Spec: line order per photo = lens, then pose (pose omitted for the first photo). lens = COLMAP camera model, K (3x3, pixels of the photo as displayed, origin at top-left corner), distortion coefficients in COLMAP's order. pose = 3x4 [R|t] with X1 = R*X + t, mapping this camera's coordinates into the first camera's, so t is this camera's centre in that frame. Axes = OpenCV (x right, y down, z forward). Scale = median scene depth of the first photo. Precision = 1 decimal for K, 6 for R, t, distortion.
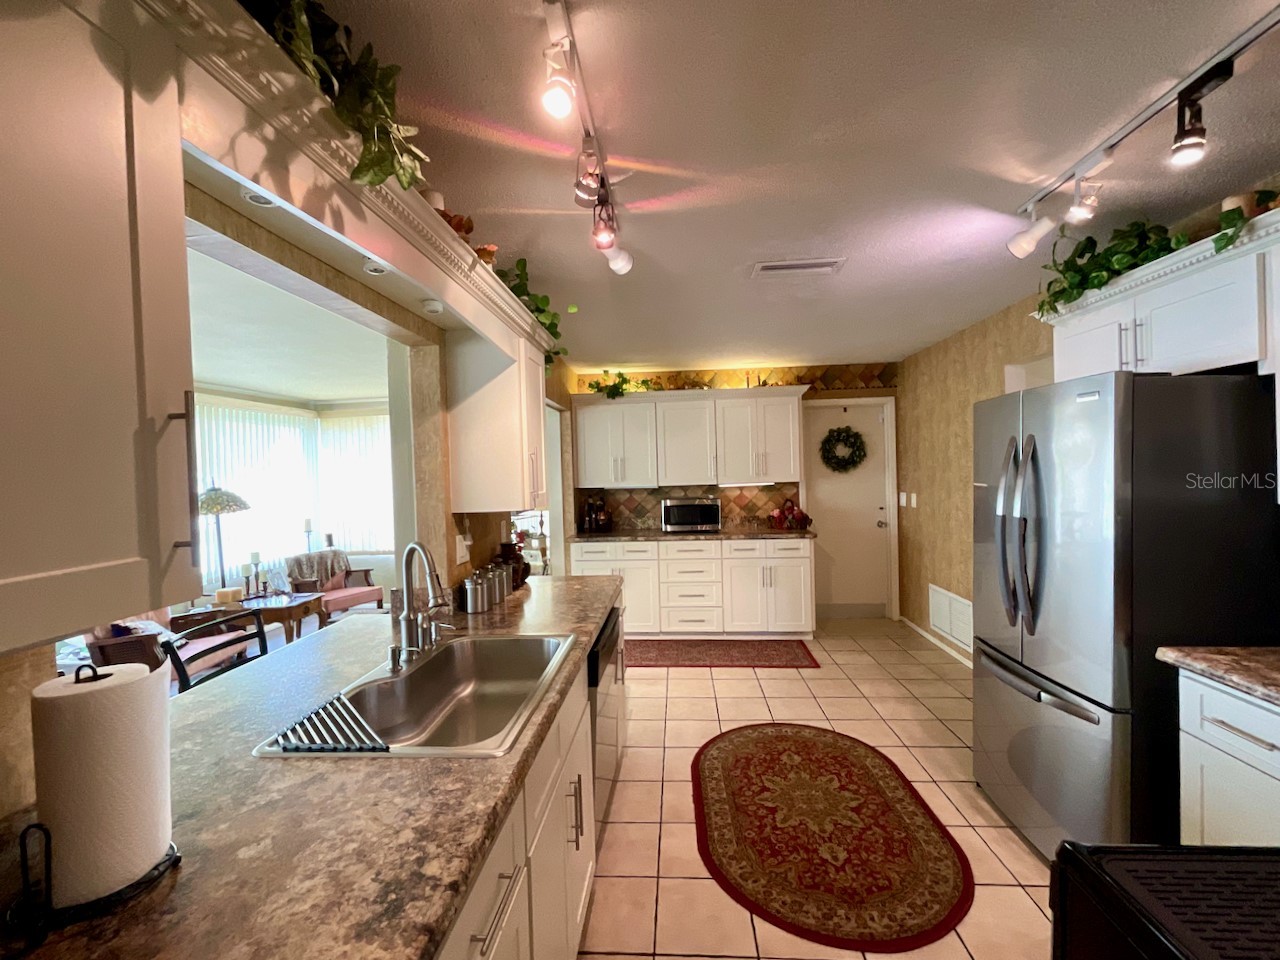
lens RADIAL K [[530.7, 0, 637.8], [0, 530.7, 478.1], [0, 0, 1]] dist [-0.001607, -0.000406]
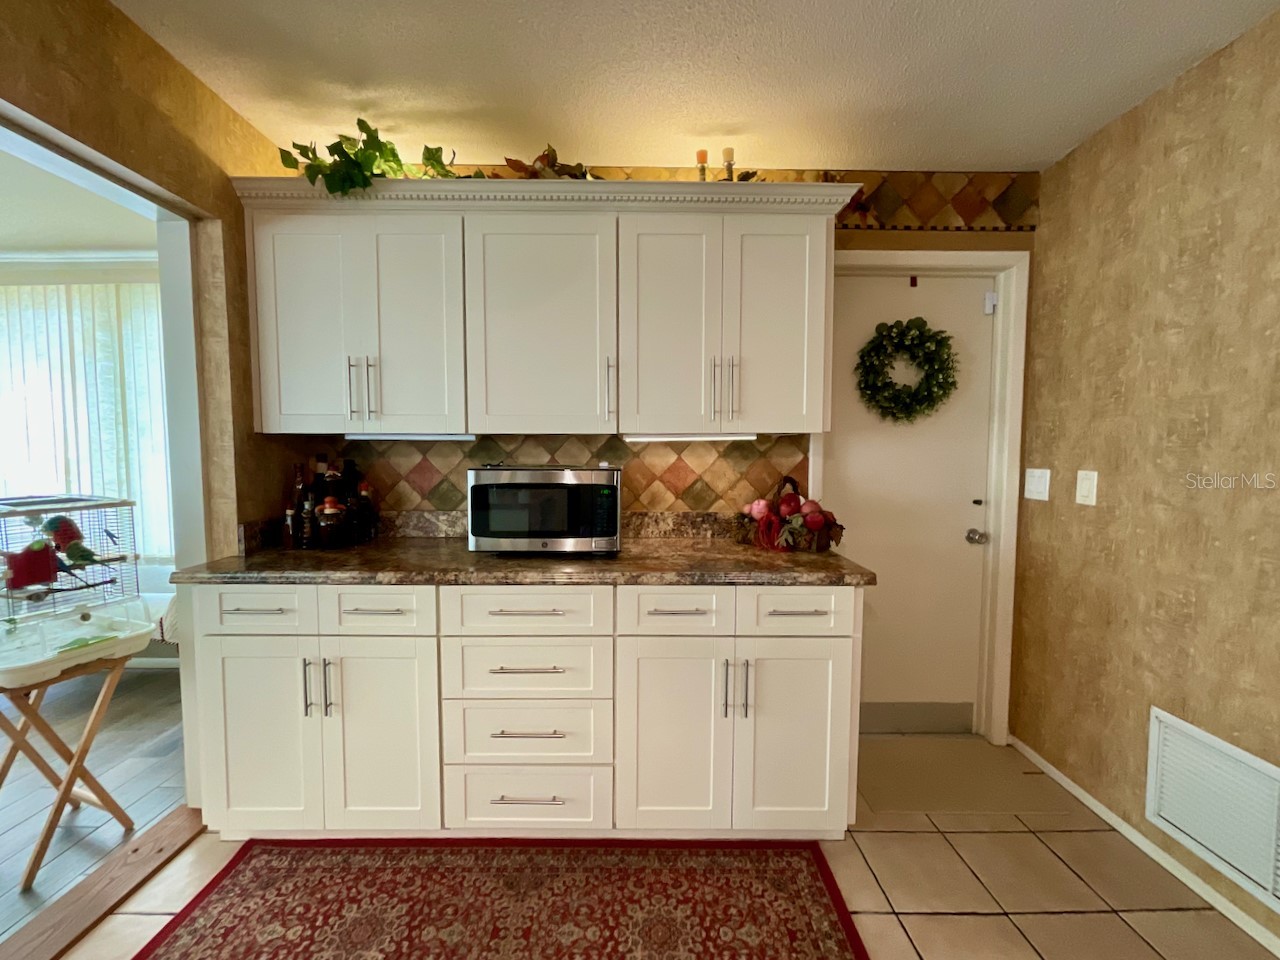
lens RADIAL K [[530.7, 0, 632.5], [0, 530.7, 477.3], [0, 0, 1]] dist [-0.001607, -0.000406]
pose [[0.996542, 0.026356, 0.078803, 0.126784], [-0.029843, 0.998612, 0.043405, 0.025285], [-0.077550, -0.045606, 0.995945, 0.585777]]
